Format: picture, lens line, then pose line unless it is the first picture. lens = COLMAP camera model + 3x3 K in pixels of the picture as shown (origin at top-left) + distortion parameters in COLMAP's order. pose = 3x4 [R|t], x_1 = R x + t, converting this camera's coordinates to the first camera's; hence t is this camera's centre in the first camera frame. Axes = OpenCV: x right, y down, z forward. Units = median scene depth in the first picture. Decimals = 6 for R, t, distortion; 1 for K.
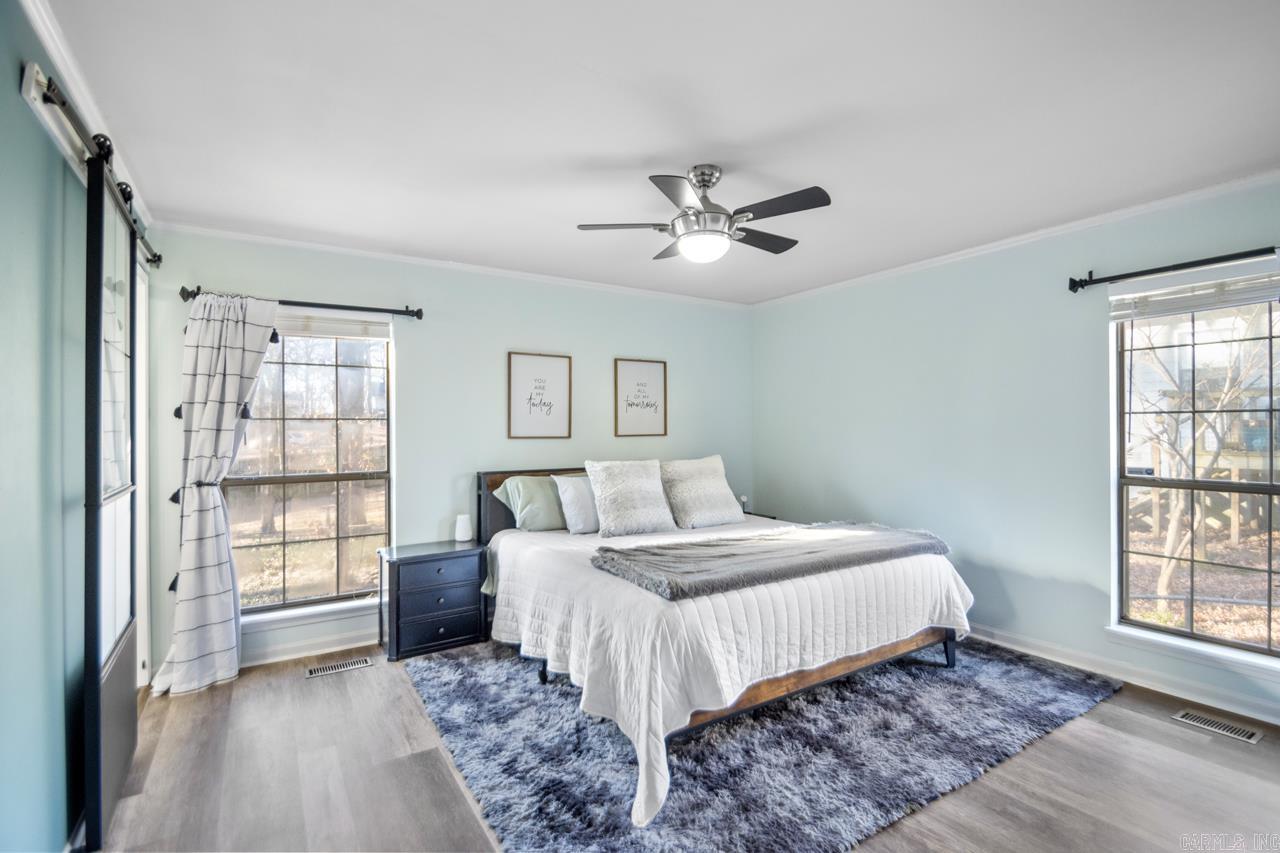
lens RADIAL K [[604.8, 0, 640.0], [0, 604.8, 426.5], [0, 0, 1]] dist [0.019793, -0.021301]
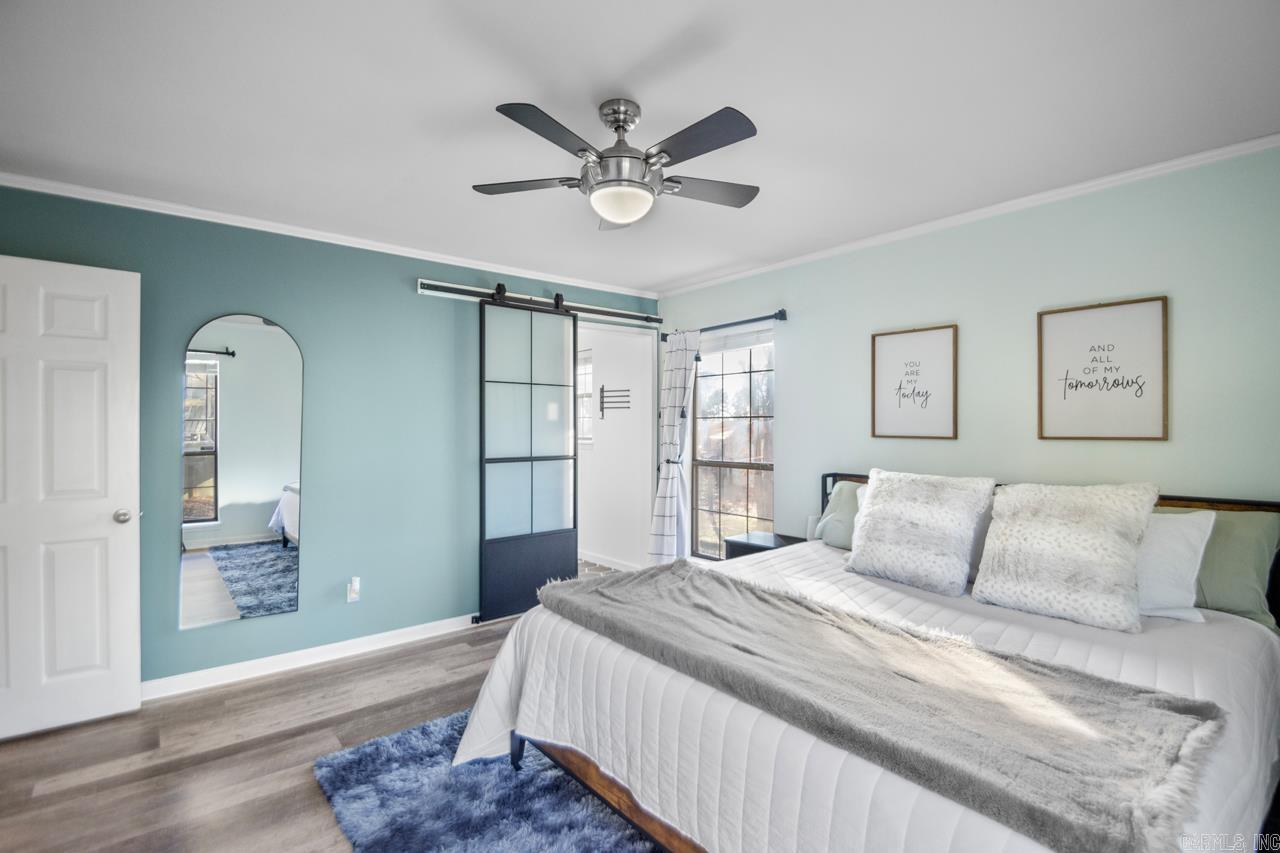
lens RADIAL K [[592.9, 0, 636.0], [0, 592.9, 421.1], [0, 0, 1]] dist [0.016261, -0.016021]
pose [[0.113732, -0.001632, -0.993510, 0.623211], [0.003628, 0.999993, -0.001228, -0.003408], [0.993505, -0.003465, 0.113737, 0.636495]]
